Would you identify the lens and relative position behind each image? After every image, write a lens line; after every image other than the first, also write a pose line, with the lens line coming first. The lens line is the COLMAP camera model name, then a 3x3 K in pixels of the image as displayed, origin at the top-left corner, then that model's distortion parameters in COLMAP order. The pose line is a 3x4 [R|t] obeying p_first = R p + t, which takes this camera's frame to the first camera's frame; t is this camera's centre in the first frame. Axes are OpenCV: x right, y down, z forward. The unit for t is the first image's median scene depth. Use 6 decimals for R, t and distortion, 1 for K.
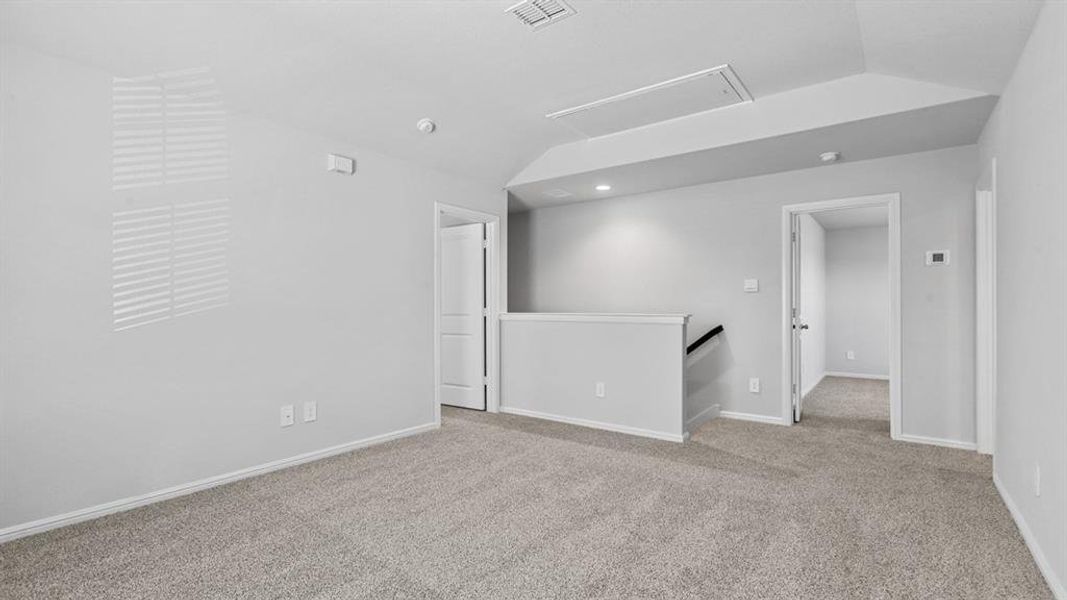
lens RADIAL K [[485.6, 0, 532.8], [0, 485.6, 304.2], [0, 0, 1]] dist [0.001847, -0.000273]
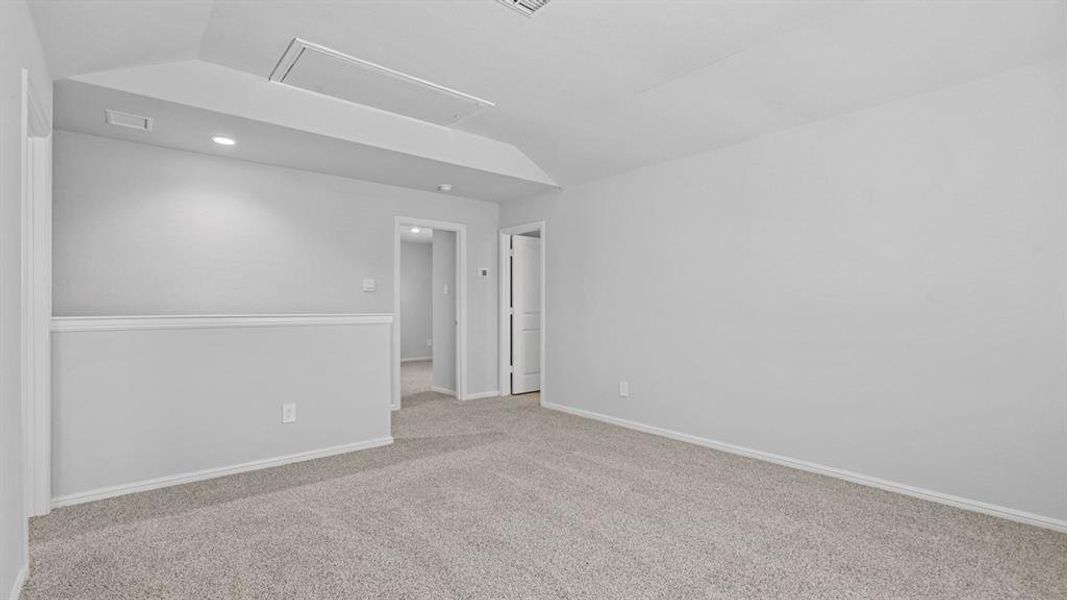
lens RADIAL K [[485.6, 0, 532.8], [0, 485.6, 304.2], [0, 0, 1]] dist [0.001847, -0.000273]
pose [[0.224783, 0.001989, 0.974407, -0.589192], [-0.006205, 0.999981, -0.000610, 0.001256], [-0.974389, -0.005910, 0.224791, 0.499962]]
